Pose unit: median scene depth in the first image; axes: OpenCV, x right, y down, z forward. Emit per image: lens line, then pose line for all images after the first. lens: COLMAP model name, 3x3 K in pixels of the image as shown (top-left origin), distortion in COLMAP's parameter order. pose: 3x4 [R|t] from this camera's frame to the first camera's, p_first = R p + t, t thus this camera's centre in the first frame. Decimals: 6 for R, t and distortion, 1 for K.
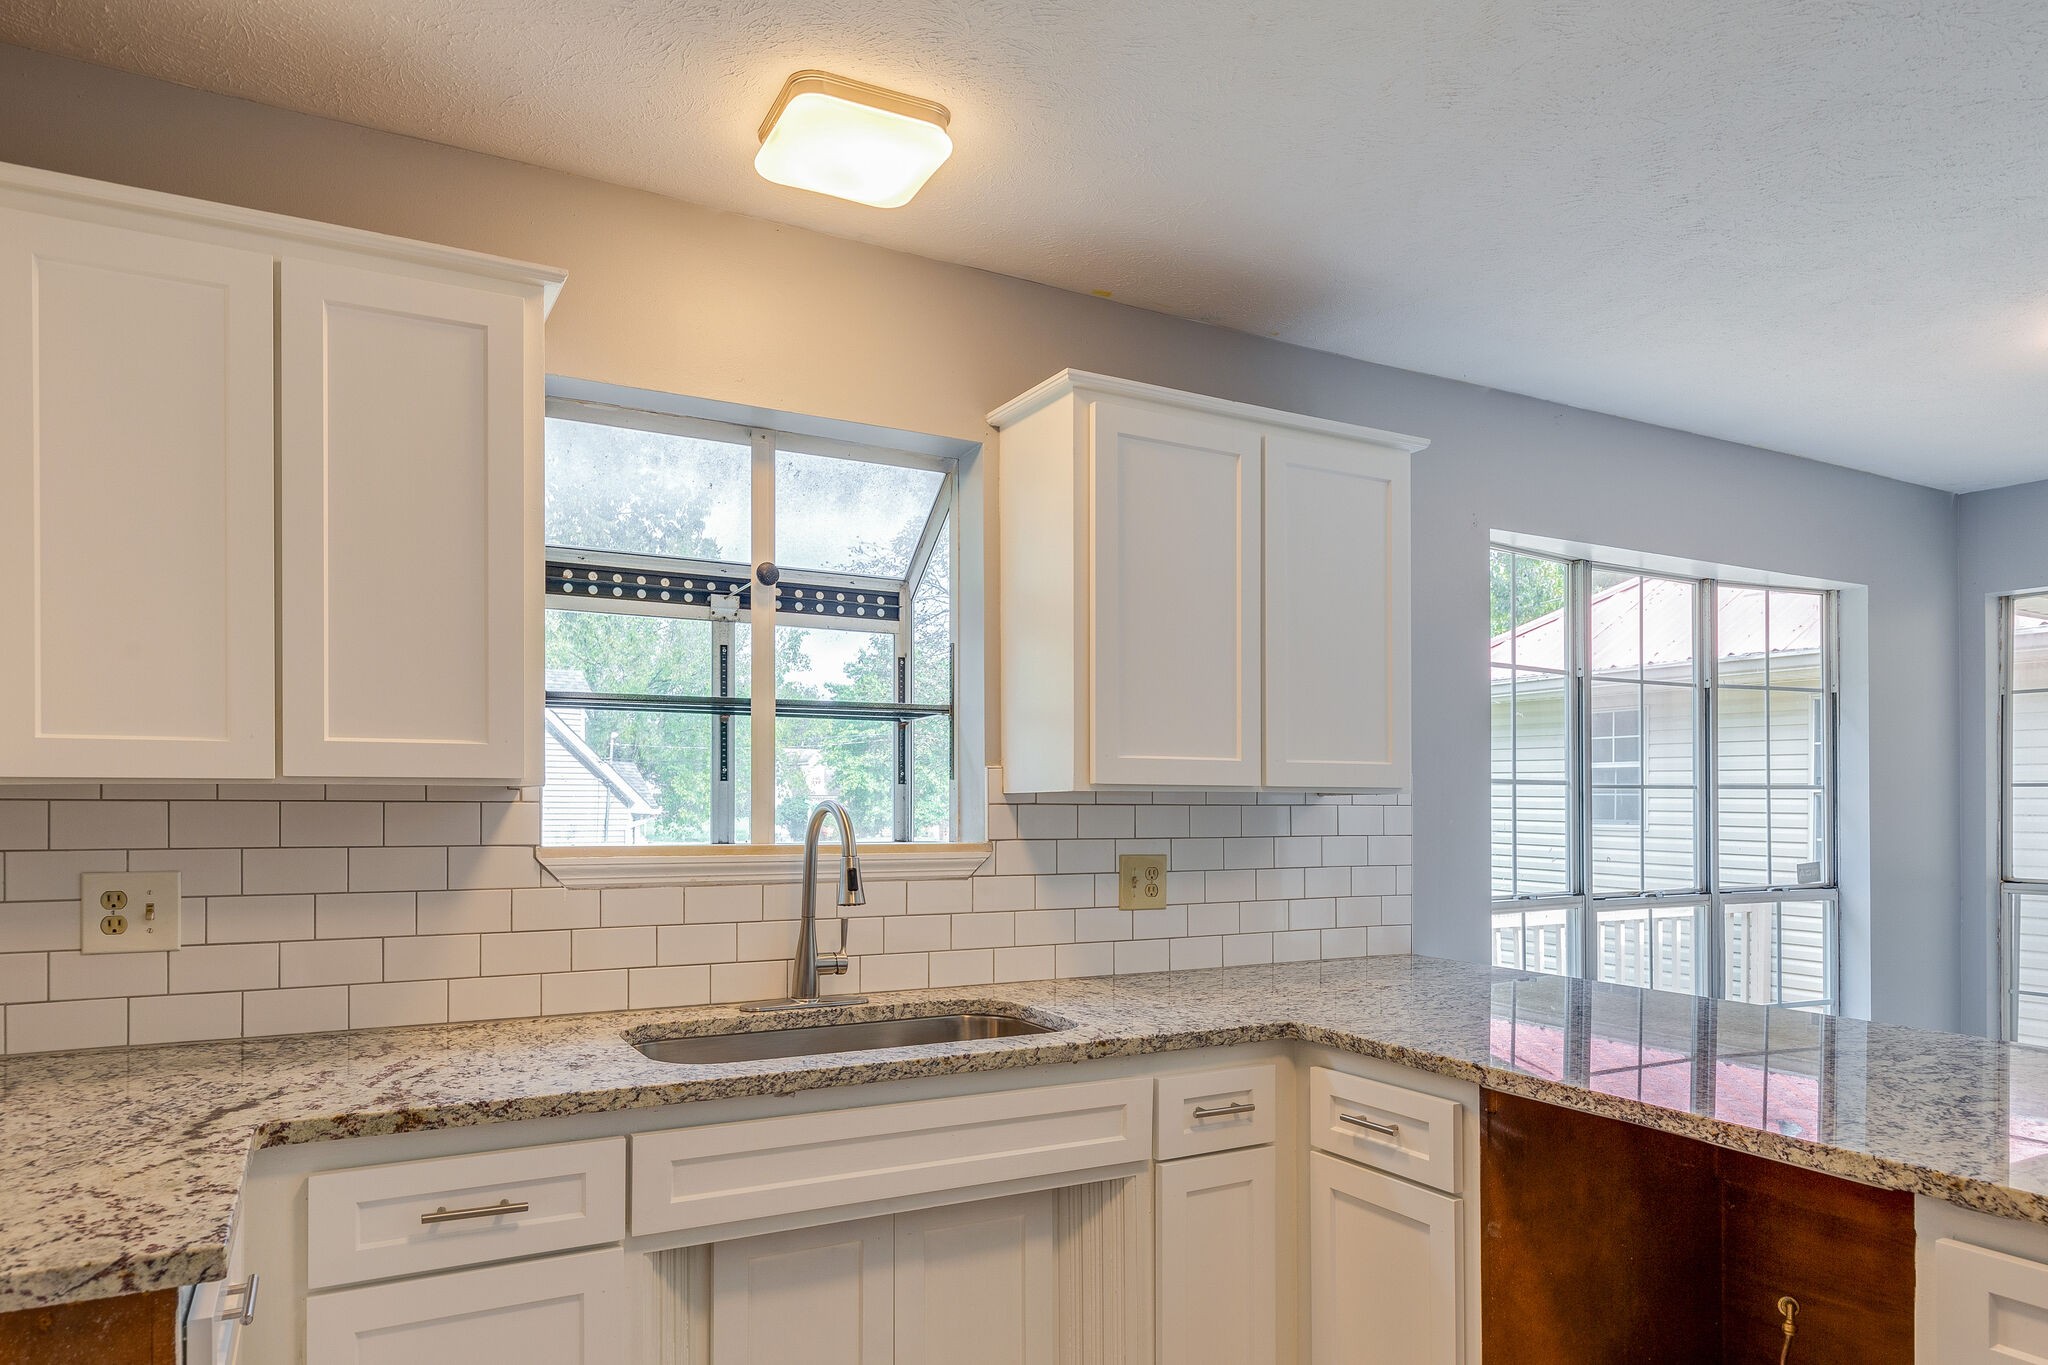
lens RADIAL K [[1277.9, 0, 1046.9], [0, 1277.9, 809.5], [0, 0, 1]] dist [0.015423, -0.001157]
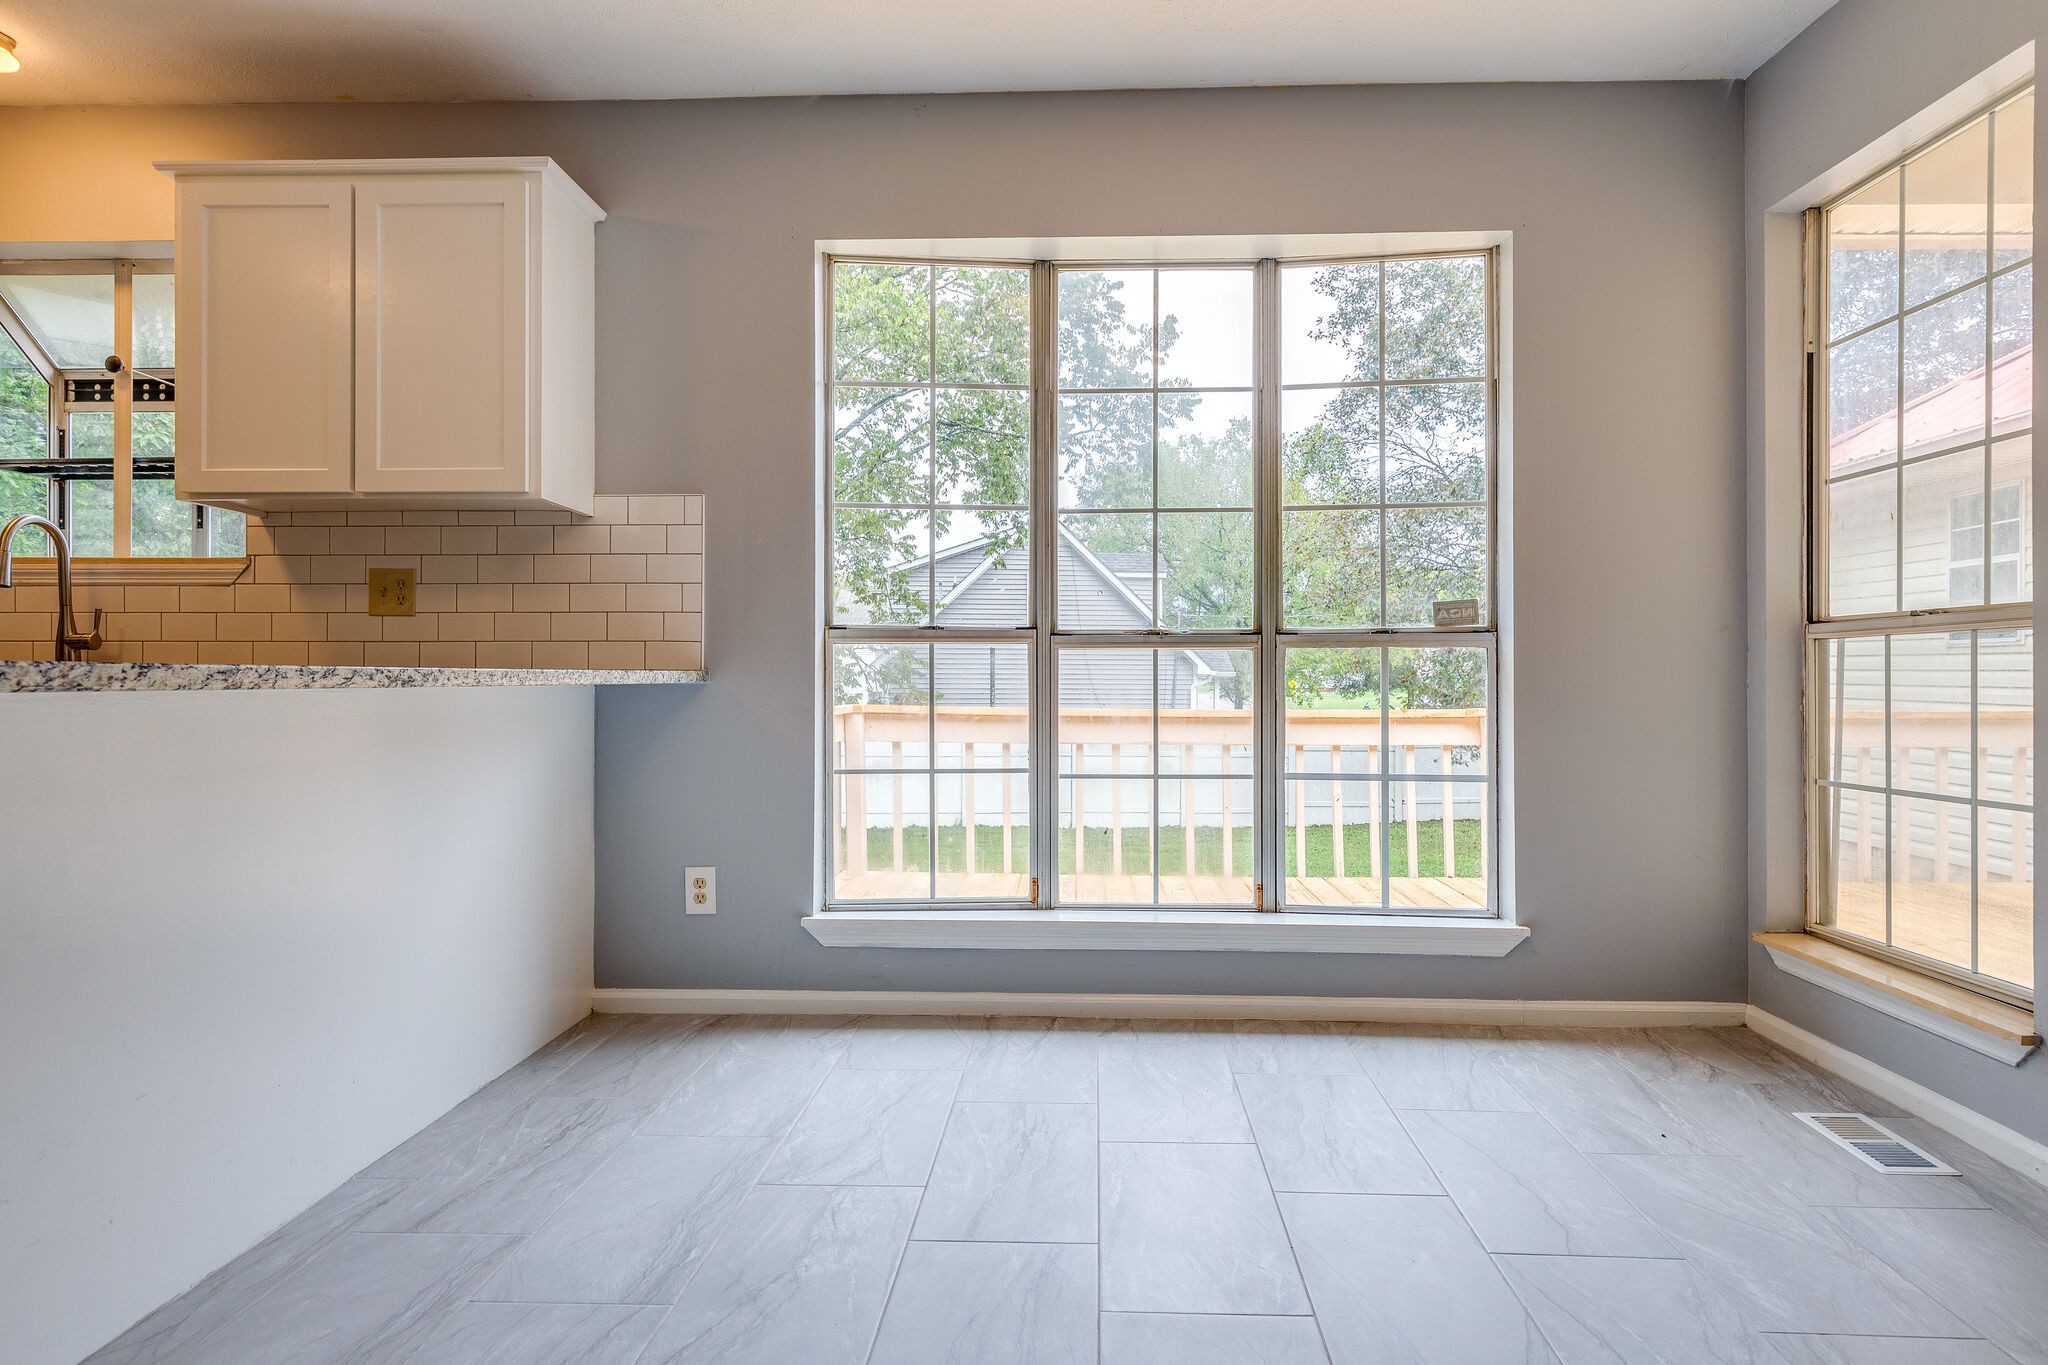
lens RADIAL K [[1169.6, 0, 1035.9], [0, 1169.6, 684.5], [0, 0, 1]] dist [0.005084, -0.000538]
pose [[0.854376, -0.000943, -0.519655, 1.163045], [0.000780, 1.000000, -0.000532, 0.145777], [0.519656, 0.000049, 0.854376, 0.400510]]
